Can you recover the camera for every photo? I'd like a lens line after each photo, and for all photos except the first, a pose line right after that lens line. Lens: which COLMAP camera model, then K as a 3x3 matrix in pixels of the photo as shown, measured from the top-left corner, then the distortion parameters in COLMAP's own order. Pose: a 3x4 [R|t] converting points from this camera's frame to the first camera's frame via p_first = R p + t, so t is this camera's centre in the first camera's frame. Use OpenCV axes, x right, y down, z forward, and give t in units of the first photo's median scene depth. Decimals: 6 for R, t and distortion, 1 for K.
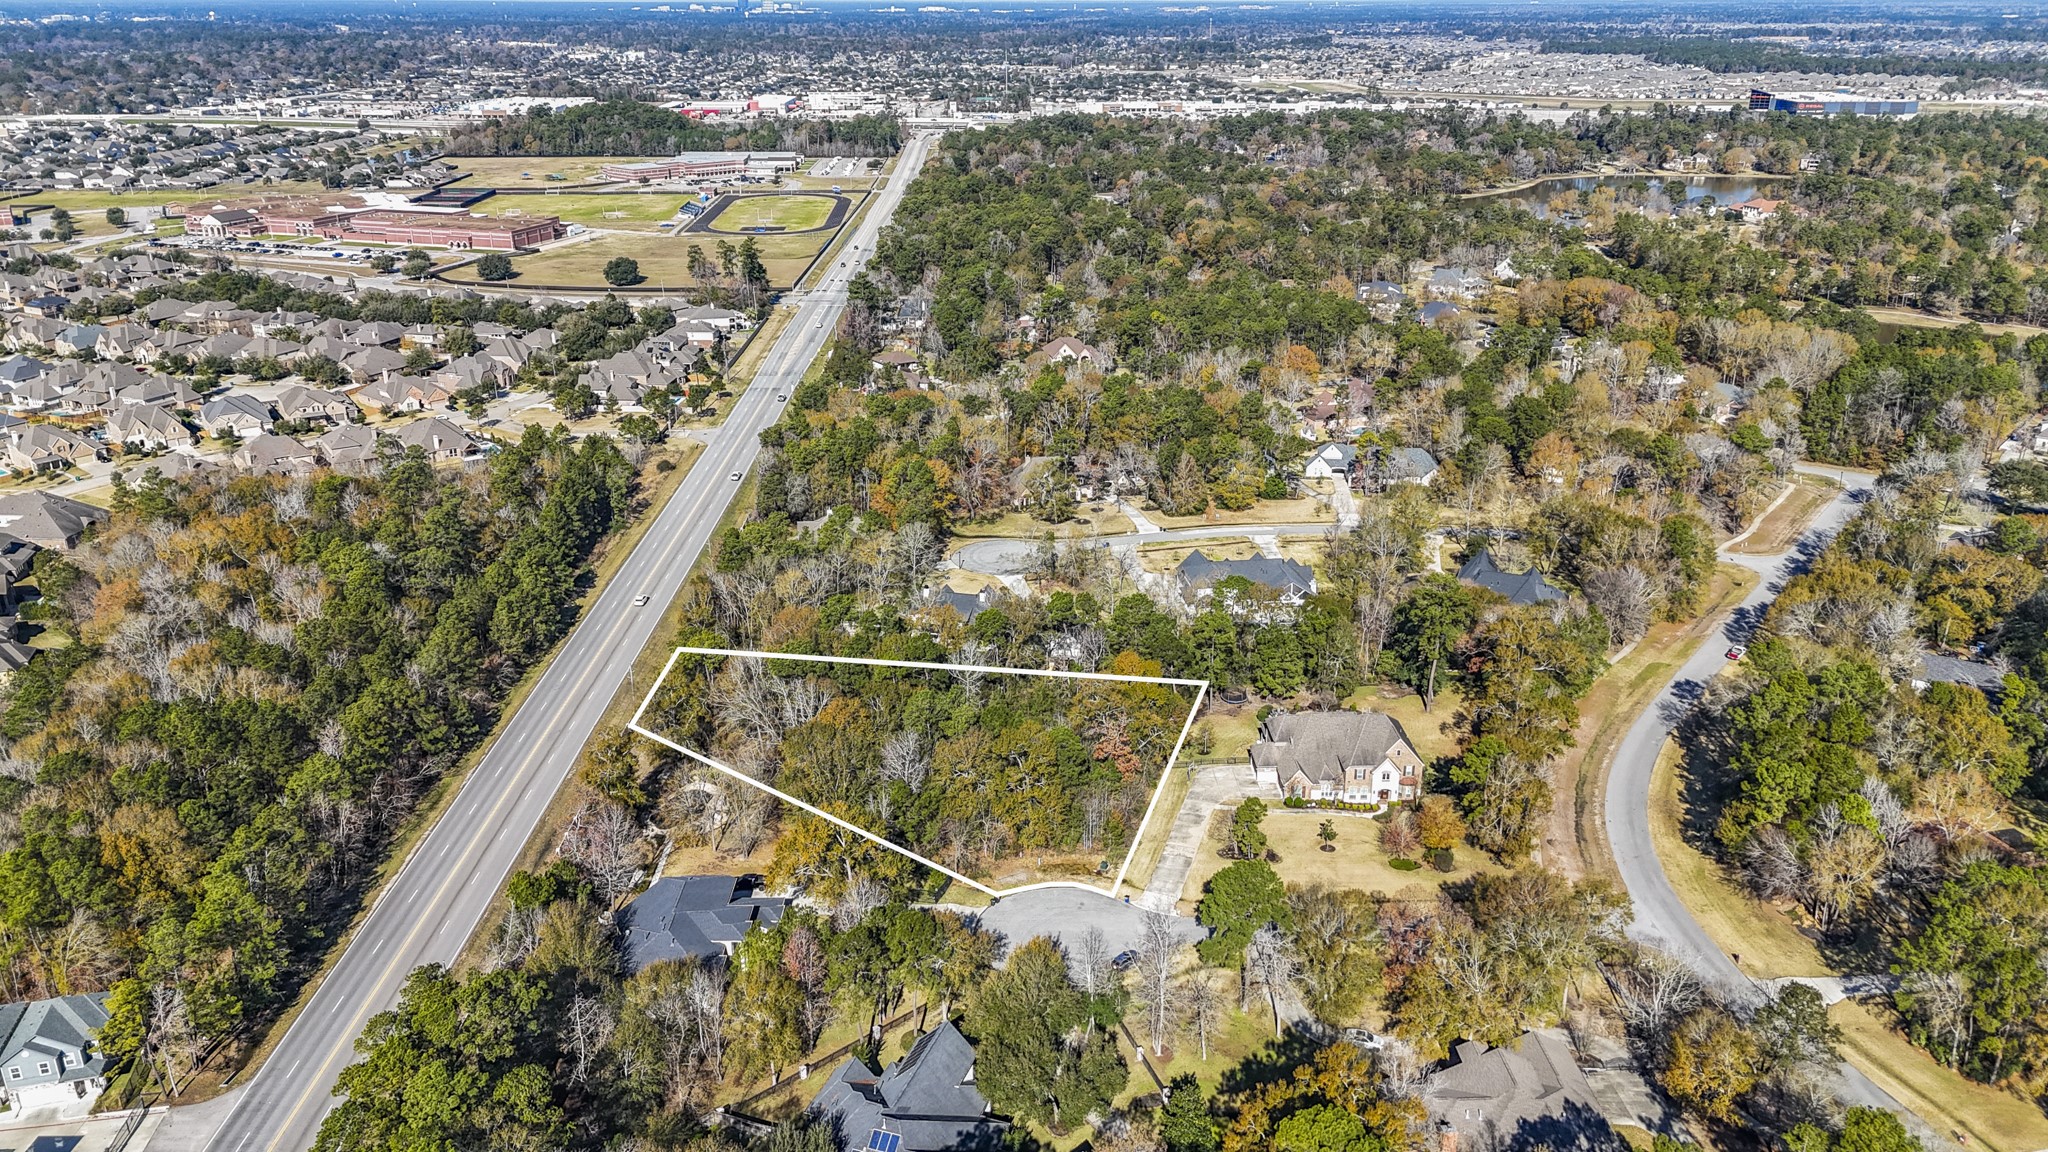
lens RADIAL K [[1512.9, 0, 1024.0], [0, 1512.9, 576.0], [0, 0, 1]] dist [0.059247, -0.053972]
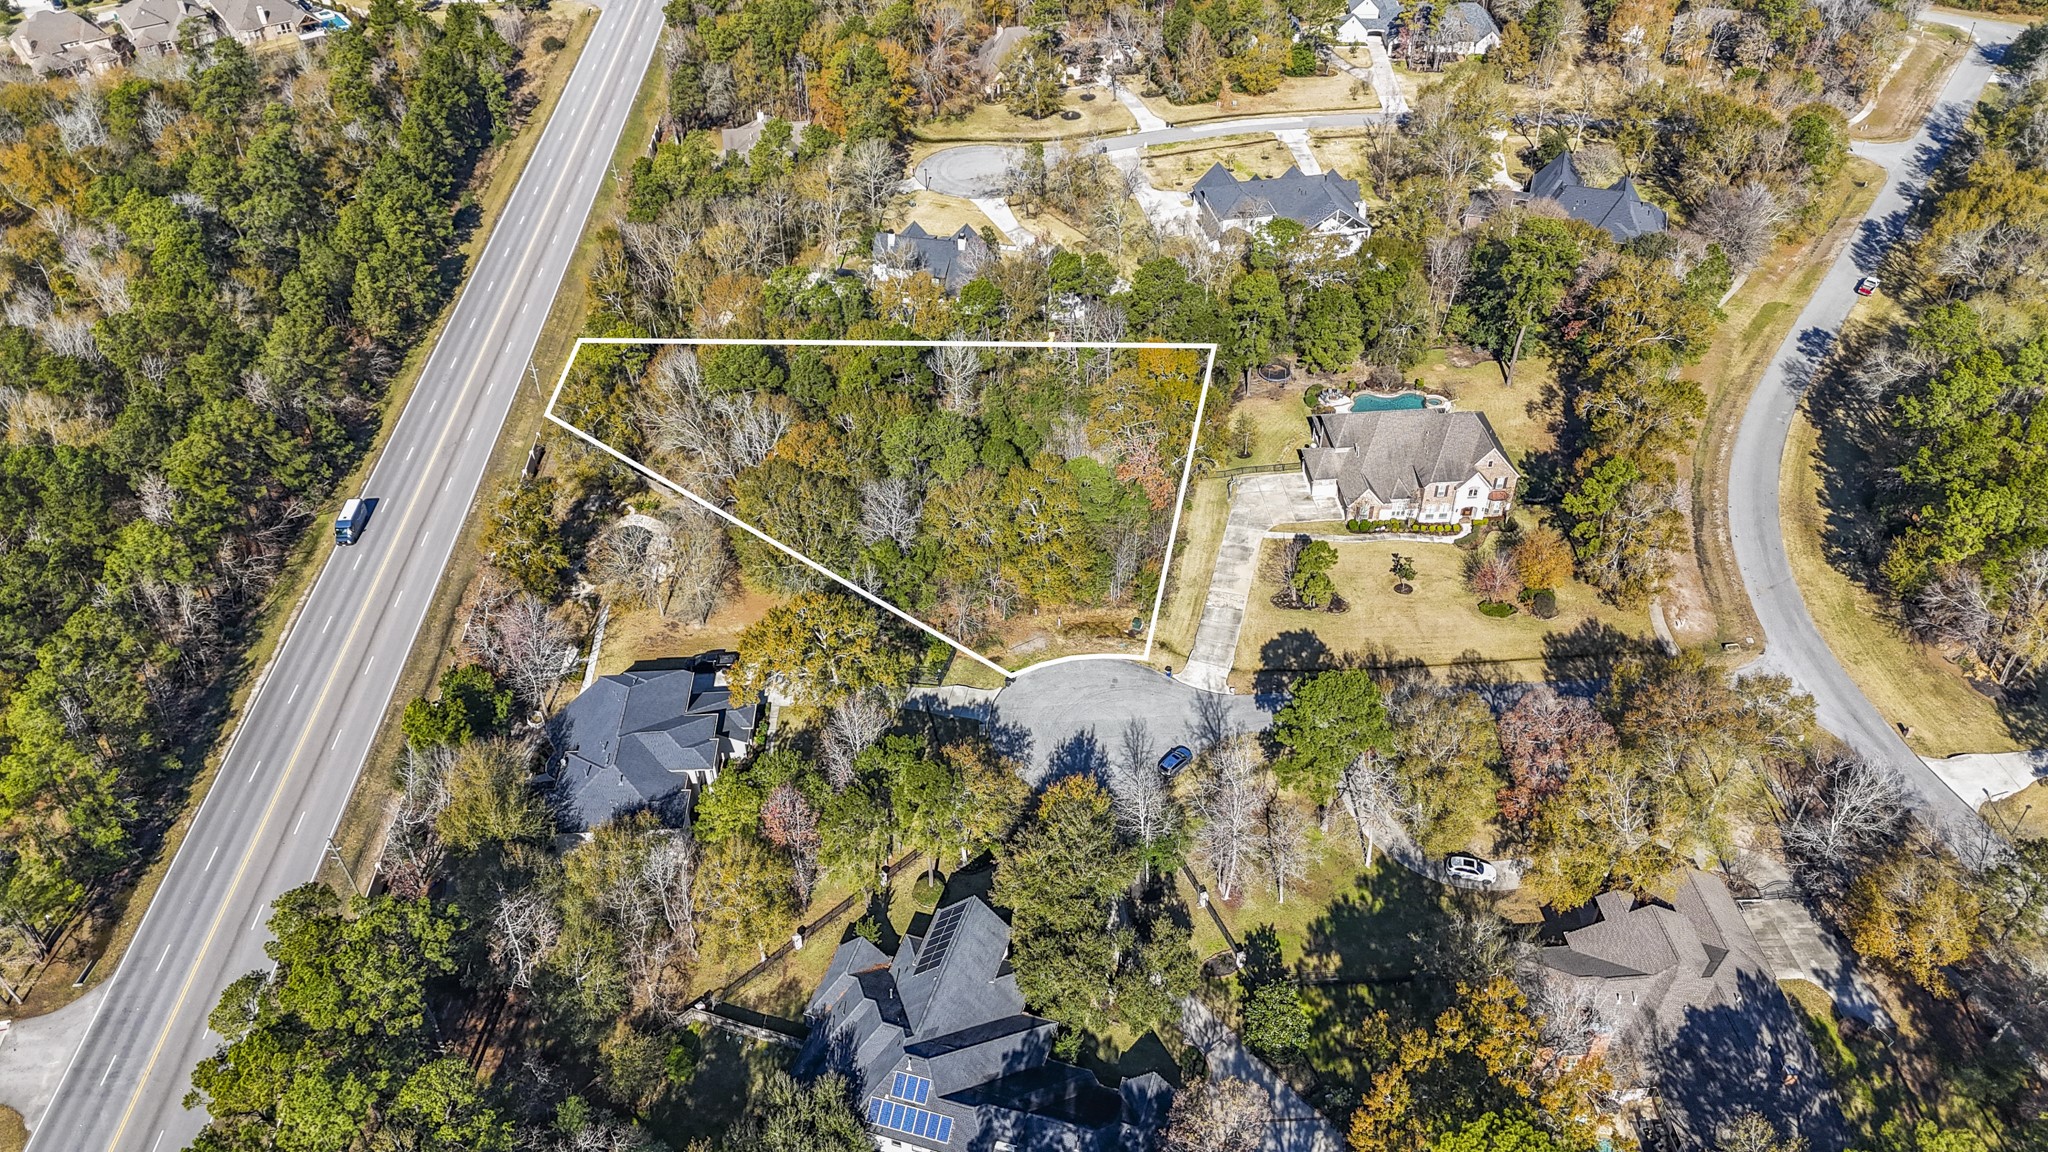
lens RADIAL K [[1505.7, 0, 1024.0], [0, 1505.7, 576.0], [0, 0, 1]] dist [0.072922, -0.068305]
pose [[0.998941, -0.034273, 0.030706, -0.029605], [0.023015, 0.949953, 0.311544, -0.080516], [-0.039847, -0.310507, 0.949736, 0.200066]]
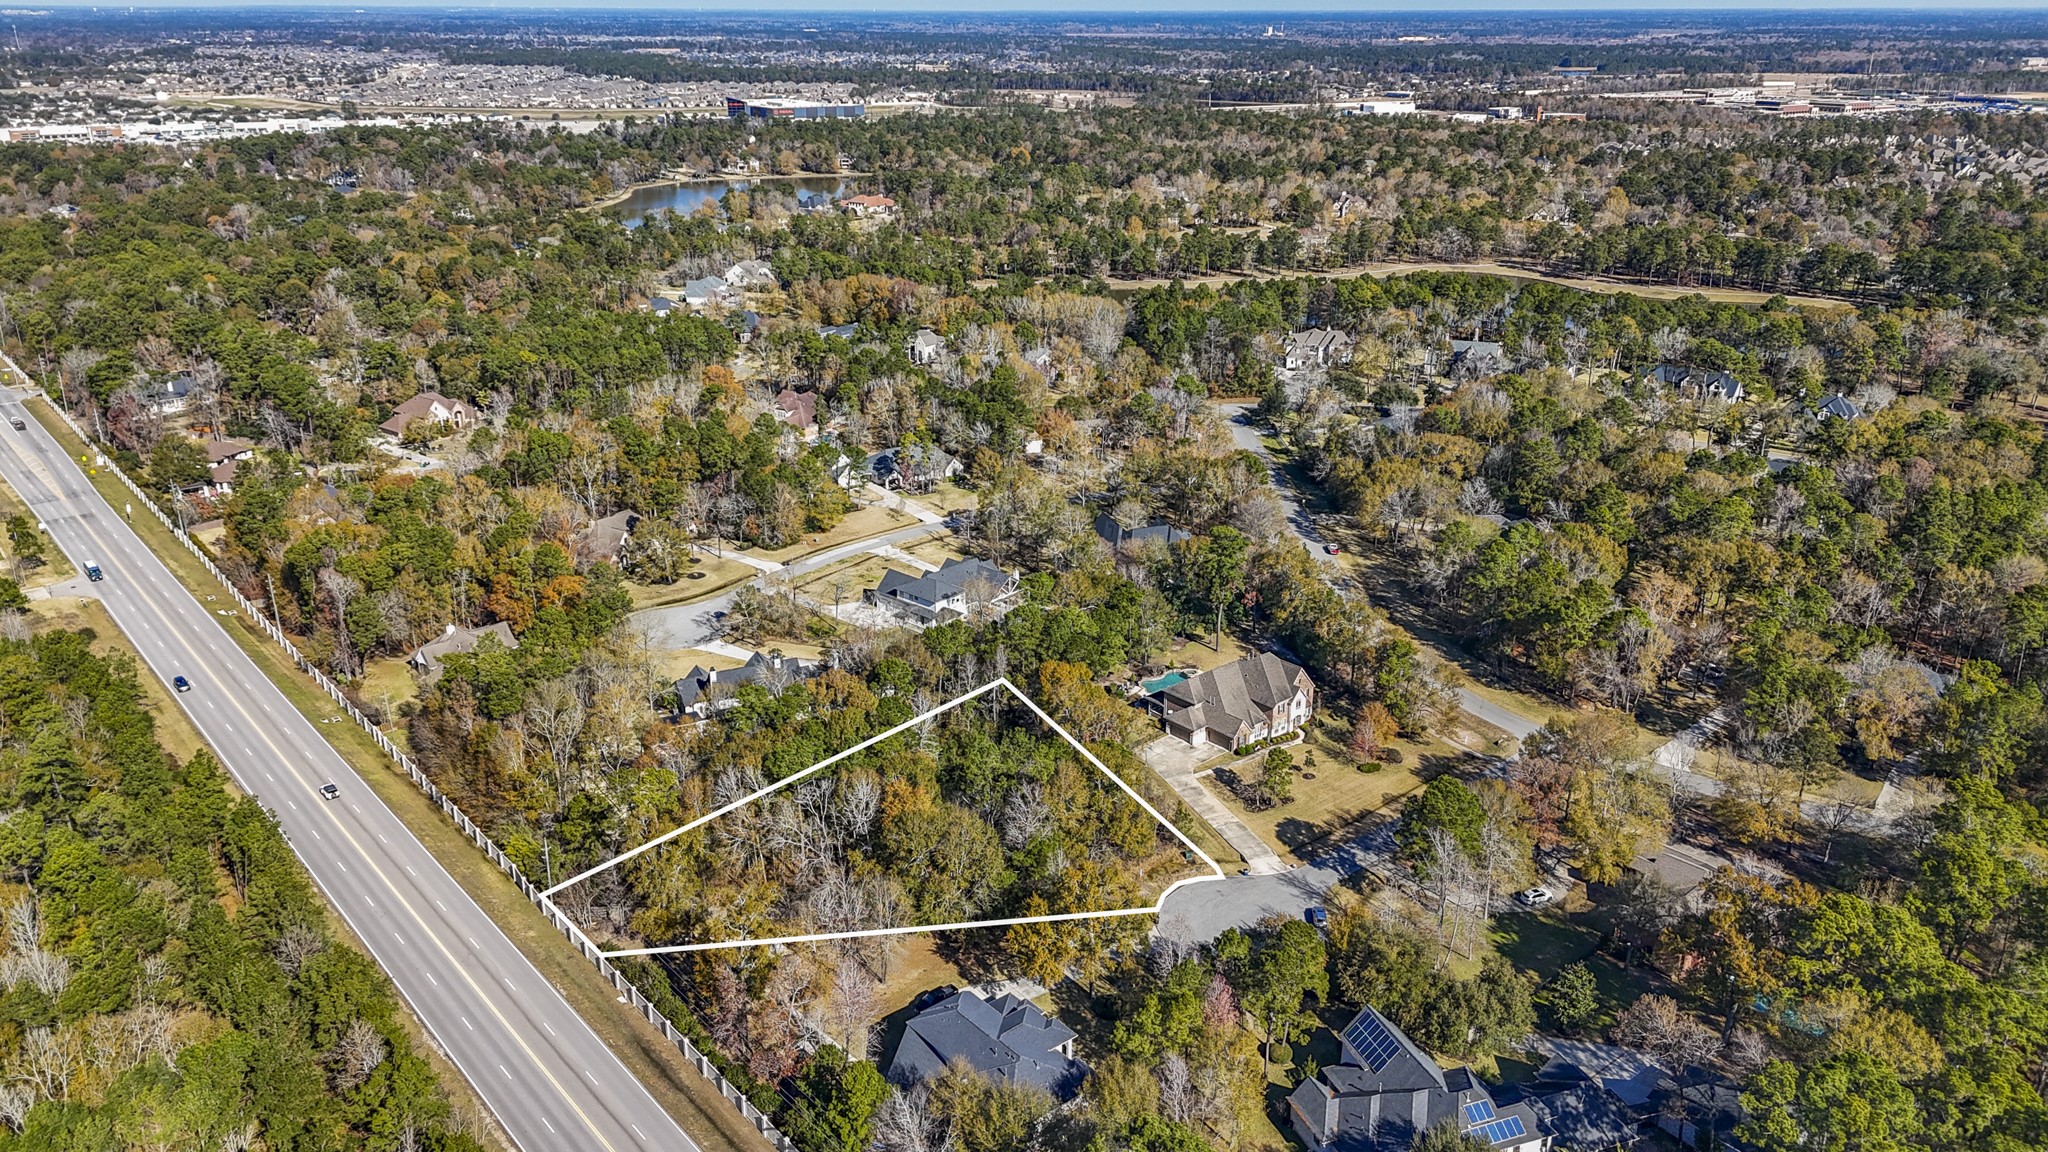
lens RADIAL K [[1505.7, 0, 1024.0], [0, 1505.7, 576.0], [0, 0, 1]] dist [0.072922, -0.068305]
pose [[0.766437, -0.221903, 0.602772, -0.539985], [0.225102, 0.971708, 0.071500, -0.082899], [-0.601584, 0.080885, 0.794704, 0.200728]]
